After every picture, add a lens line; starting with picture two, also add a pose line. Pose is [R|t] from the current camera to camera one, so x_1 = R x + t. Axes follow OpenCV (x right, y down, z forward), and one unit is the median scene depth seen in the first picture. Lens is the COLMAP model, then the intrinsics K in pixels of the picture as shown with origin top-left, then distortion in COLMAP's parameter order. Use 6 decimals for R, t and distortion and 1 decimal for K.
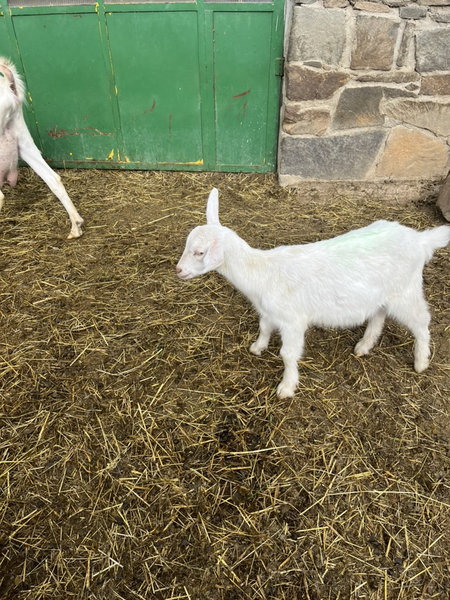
lens RADIAL K [[457.1, 0, 222.2], [0, 457.1, 294.8], [0, 0, 1]] dist [0.054456, -0.084902]
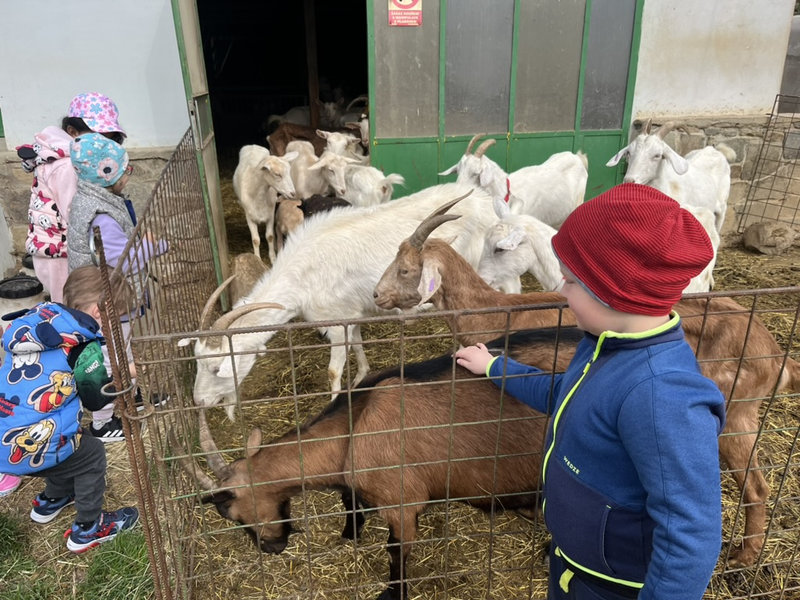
lens RADIAL K [[609.5, 0, 403.1], [0, 609.5, 292.5], [0, 0, 1]] dist [0.054456, -0.084902]
pose [[0.963504, -0.091028, 0.251741, -1.431425], [0.163783, 0.944310, -0.285400, 0.424717], [-0.211742, 0.316215, 0.924756, -0.698900]]
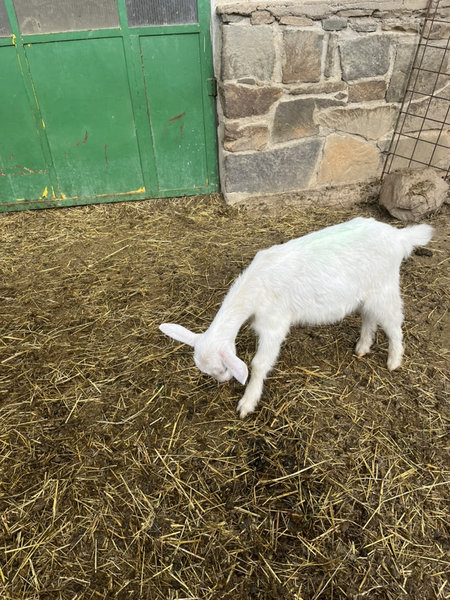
lens RADIAL K [[457.1, 0, 227.2], [0, 457.1, 300.4], [0, 0, 1]] dist [0.054456, -0.084902]
pose [[0.973392, -0.152875, 0.170697, -0.113091], [0.160529, 0.986516, -0.031892, -0.000577], [-0.163520, 0.058445, 0.984807, 0.049607]]
